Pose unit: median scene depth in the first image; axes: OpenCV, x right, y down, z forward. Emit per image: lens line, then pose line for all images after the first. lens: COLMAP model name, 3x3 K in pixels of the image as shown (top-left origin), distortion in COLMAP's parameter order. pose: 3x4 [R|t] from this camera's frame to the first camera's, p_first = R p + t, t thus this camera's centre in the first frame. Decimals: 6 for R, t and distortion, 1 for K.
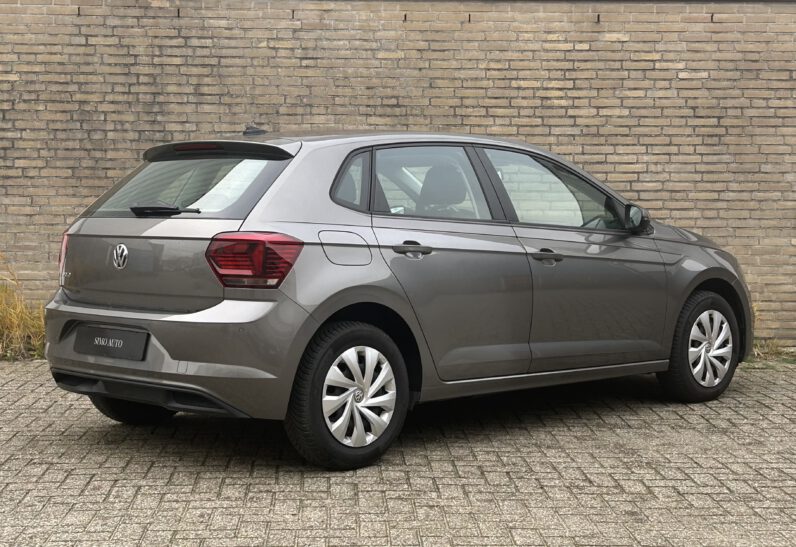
lens RADIAL K [[1367.6, 0, 390.6], [0, 1367.6, 274.5], [0, 0, 1]] dist [0.064455, 0.000000]
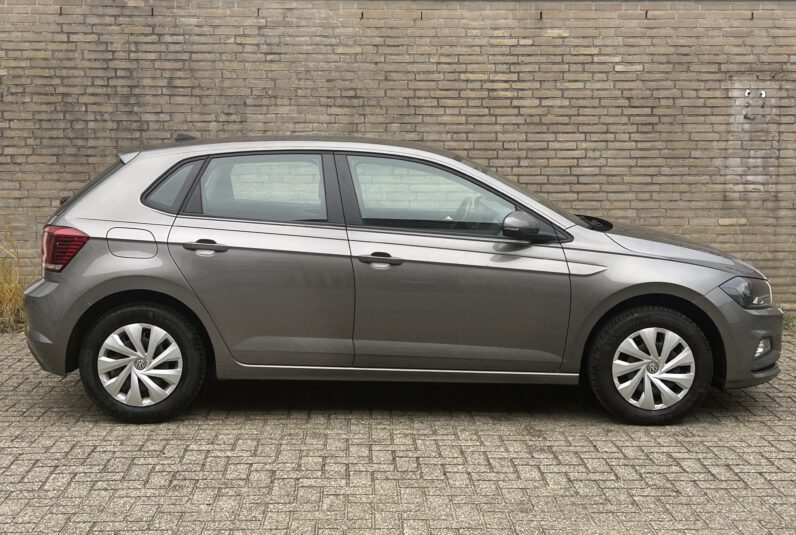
lens RADIAL K [[1246.4, 0, 391.6], [0, 1246.4, 263.9], [0, 0, 1]] dist [0.056960, 0.000000]
pose [[0.999905, -0.000459, -0.013767, 0.047516], [0.000980, 0.999282, 0.037875, -0.028703], [0.013739, -0.037884, 0.999188, 0.007487]]
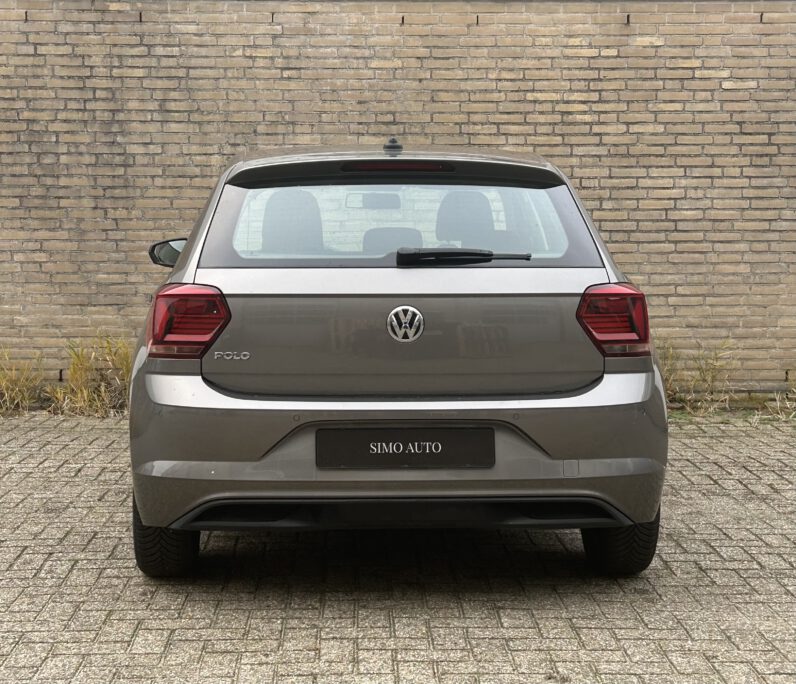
lens RADIAL K [[1582.5, 0, 372.8], [0, 1582.5, 336.4], [0, 0, 1]] dist [0.062039, 0.000000]
pose [[0.999619, -0.002763, -0.027465, 0.018742], [0.002996, 0.999960, 0.008455, 0.002756], [0.027441, -0.008534, 0.999587, 0.001088]]
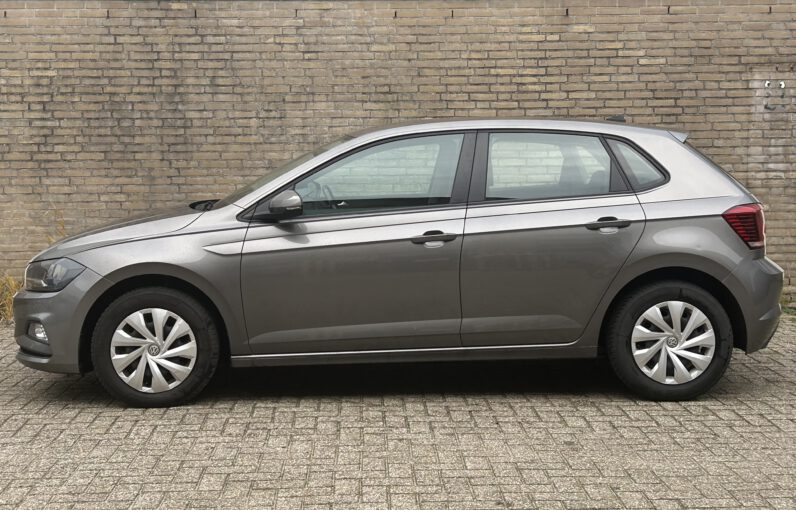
lens RADIAL K [[1272.6, 0, 386.3], [0, 1272.6, 253.8], [0, 0, 1]] dist [0.065699, 0.000000]
pose [[0.999666, -0.012851, -0.022405, 0.024177], [0.013095, 0.999856, 0.010803, -0.001636], [0.022263, -0.011093, 0.999691, -0.053699]]
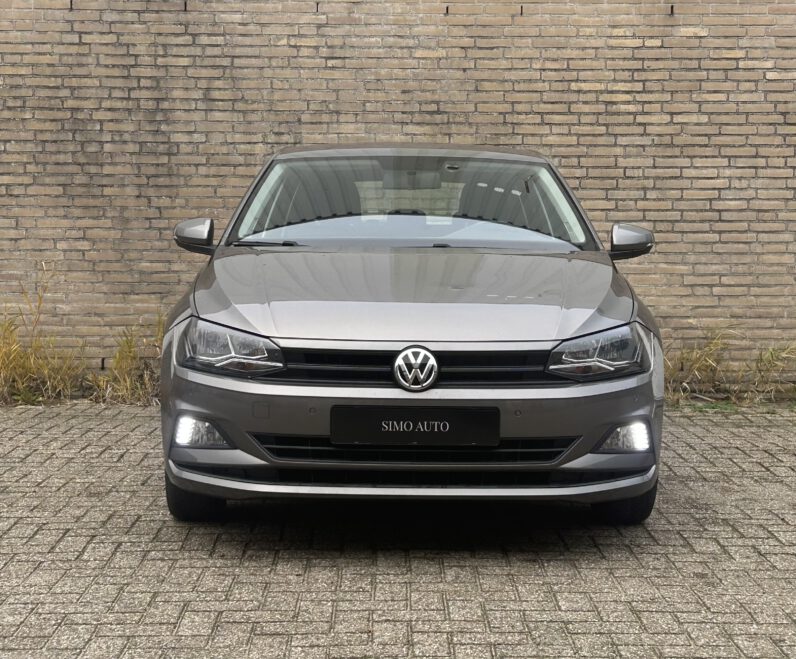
lens RADIAL K [[1552.3, 0, 407.3], [0, 1552.3, 301.2], [0, 0, 1]] dist [0.065421, 0.000000]
pose [[0.999642, -0.000522, -0.026732, 0.011748], [0.000072, 0.999859, -0.016809, 0.012281], [0.026737, 0.016801, 0.999501, 0.022882]]
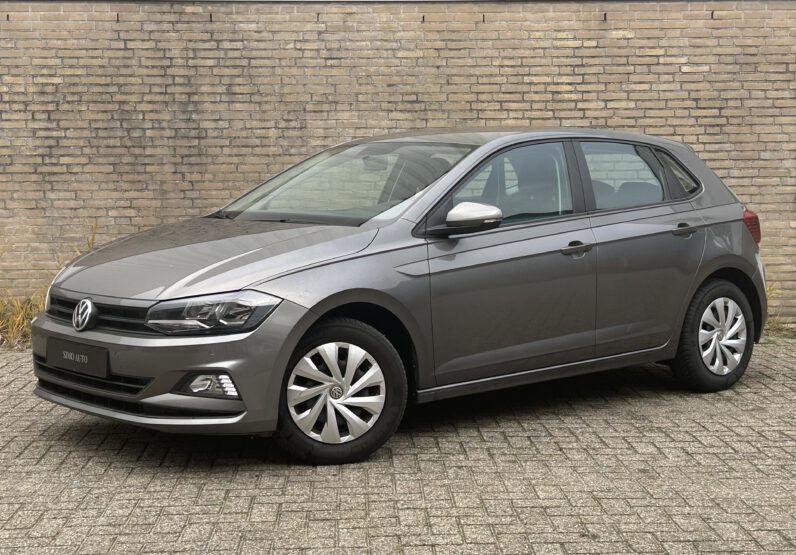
lens RADIAL K [[1324.8, 0, 390.4], [0, 1324.8, 261.2], [0, 0, 1]] dist [0.067495, 0.000000]
pose [[0.999871, -0.012744, -0.009731, -0.007269], [0.012700, 0.999909, -0.004603, 0.005358], [0.009789, 0.004479, 0.999942, -0.031361]]
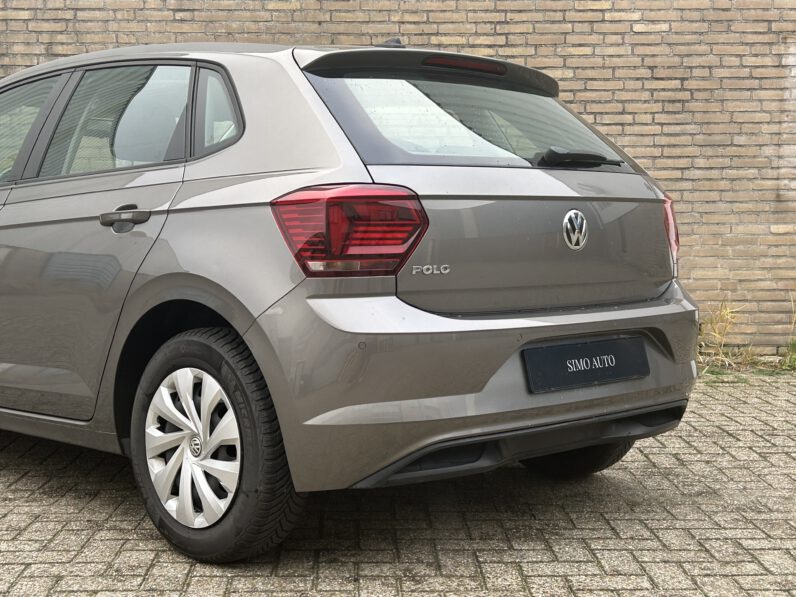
lens RADIAL K [[1235.2, 0, 404.3], [0, 1235.2, 317.5], [0, 0, 1]] dist [0.059972, 0.000000]
pose [[0.999873, -0.007103, -0.014298, 0.082295], [0.007383, 0.999779, 0.019679, 0.013410], [0.014155, -0.019782, 0.999704, 0.250332]]
